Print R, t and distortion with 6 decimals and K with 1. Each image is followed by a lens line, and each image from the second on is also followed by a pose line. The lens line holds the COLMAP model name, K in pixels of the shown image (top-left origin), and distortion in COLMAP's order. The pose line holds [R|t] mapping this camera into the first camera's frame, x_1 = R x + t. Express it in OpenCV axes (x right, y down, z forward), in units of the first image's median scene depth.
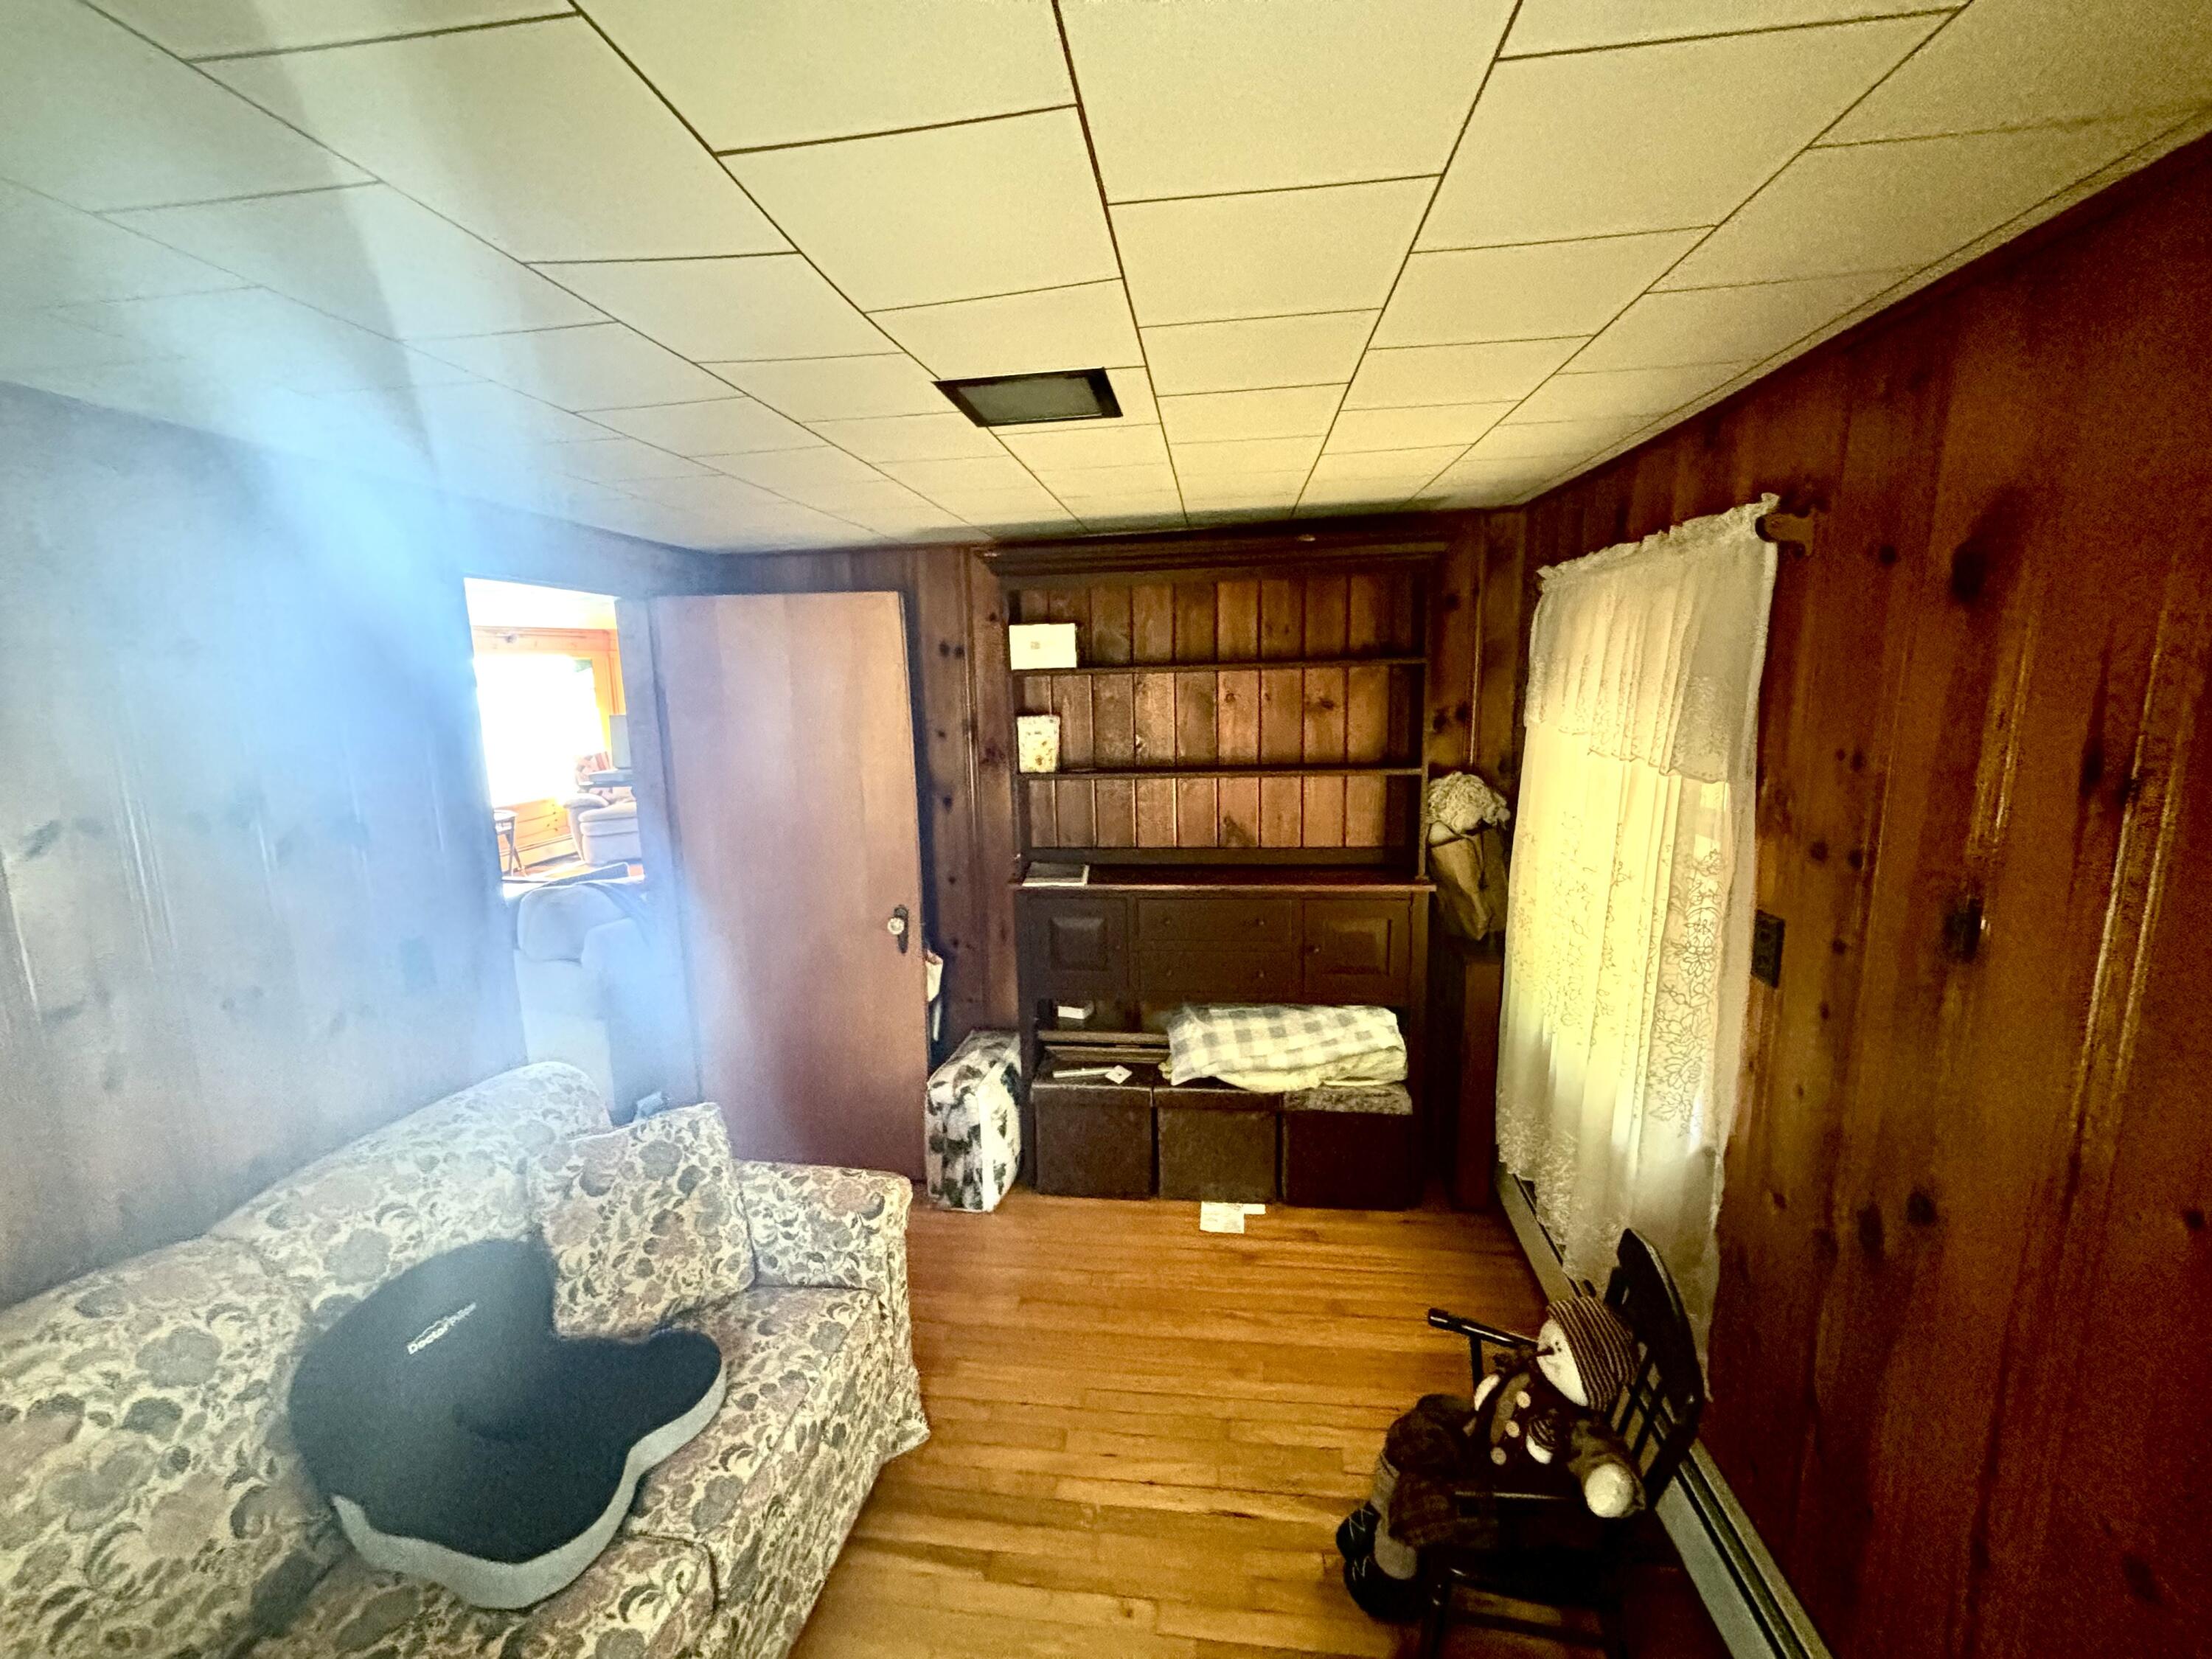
lens RADIAL K [[889.9, 0, 1106.0], [0, 889.9, 829.5], [0, 0, 1]] dist [-0.001730, -0.016187]
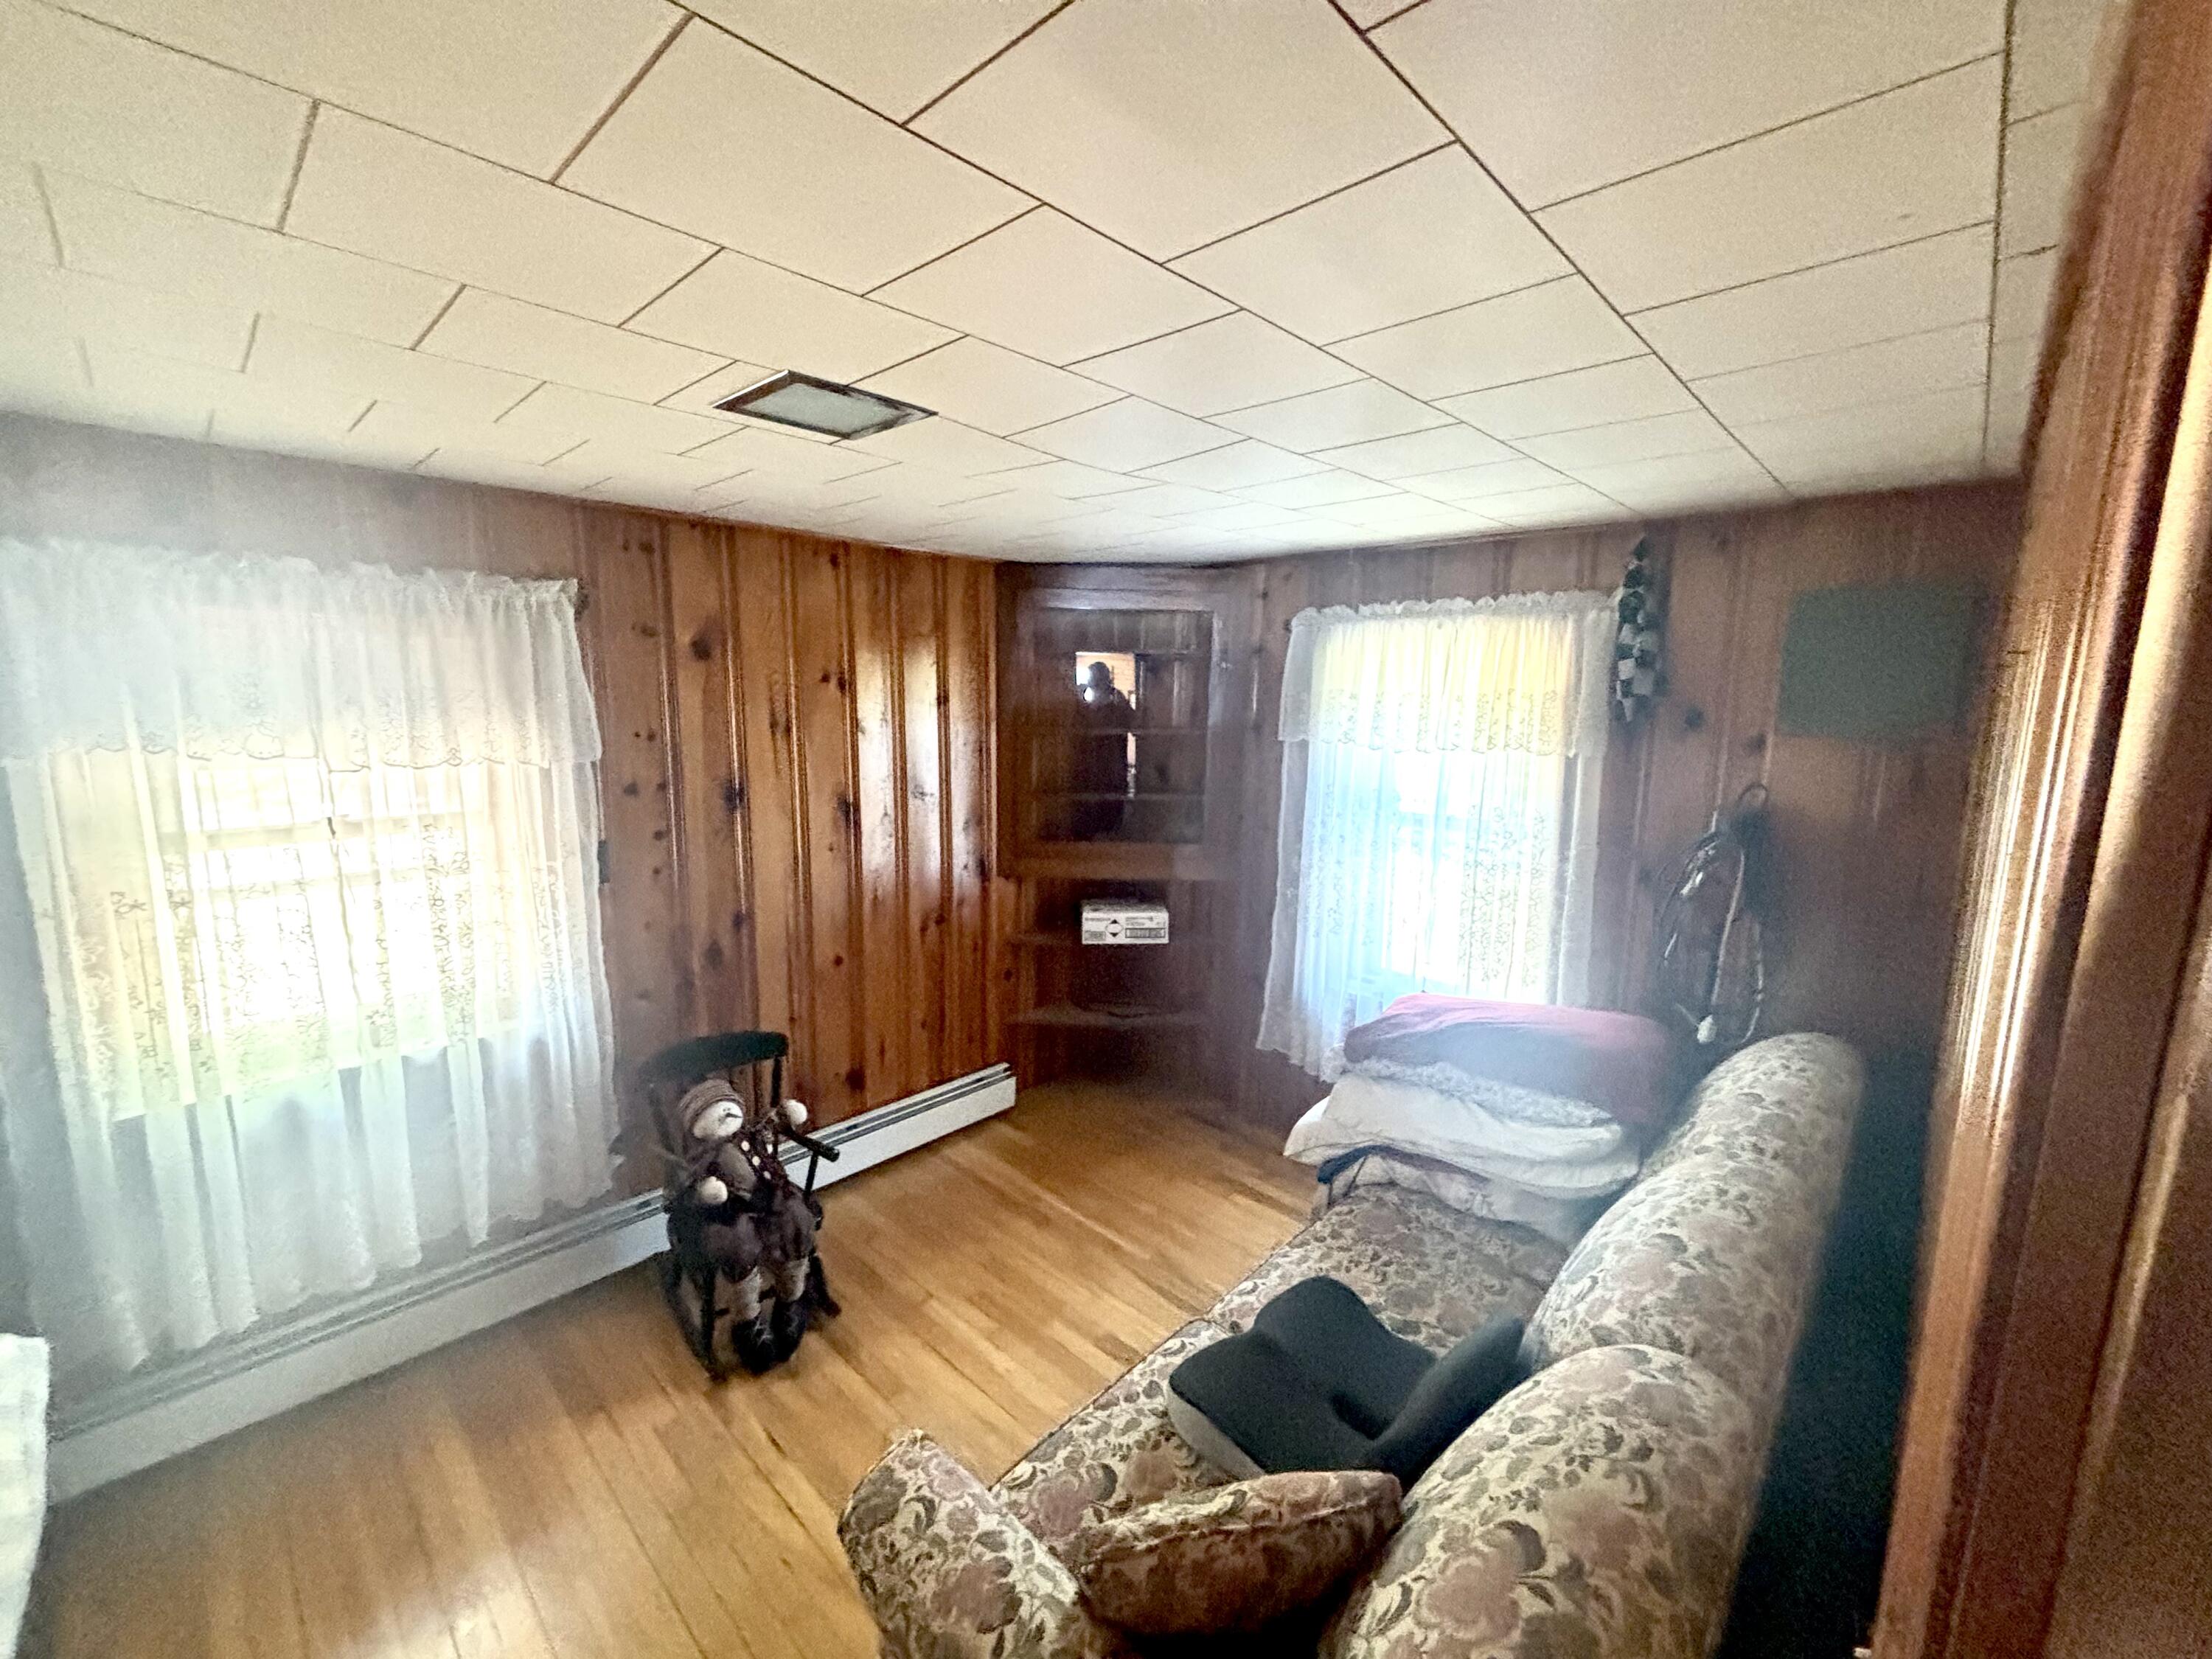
lens RADIAL K [[889.9, 0, 1106.0], [0, 889.9, 829.5], [0, 0, 1]] dist [-0.001730, -0.016187]
pose [[-0.804553, -0.077870, 0.588754, -0.968852], [0.112413, 0.953476, 0.279726, -0.277215], [-0.583145, 0.291239, -0.758368, 1.716385]]
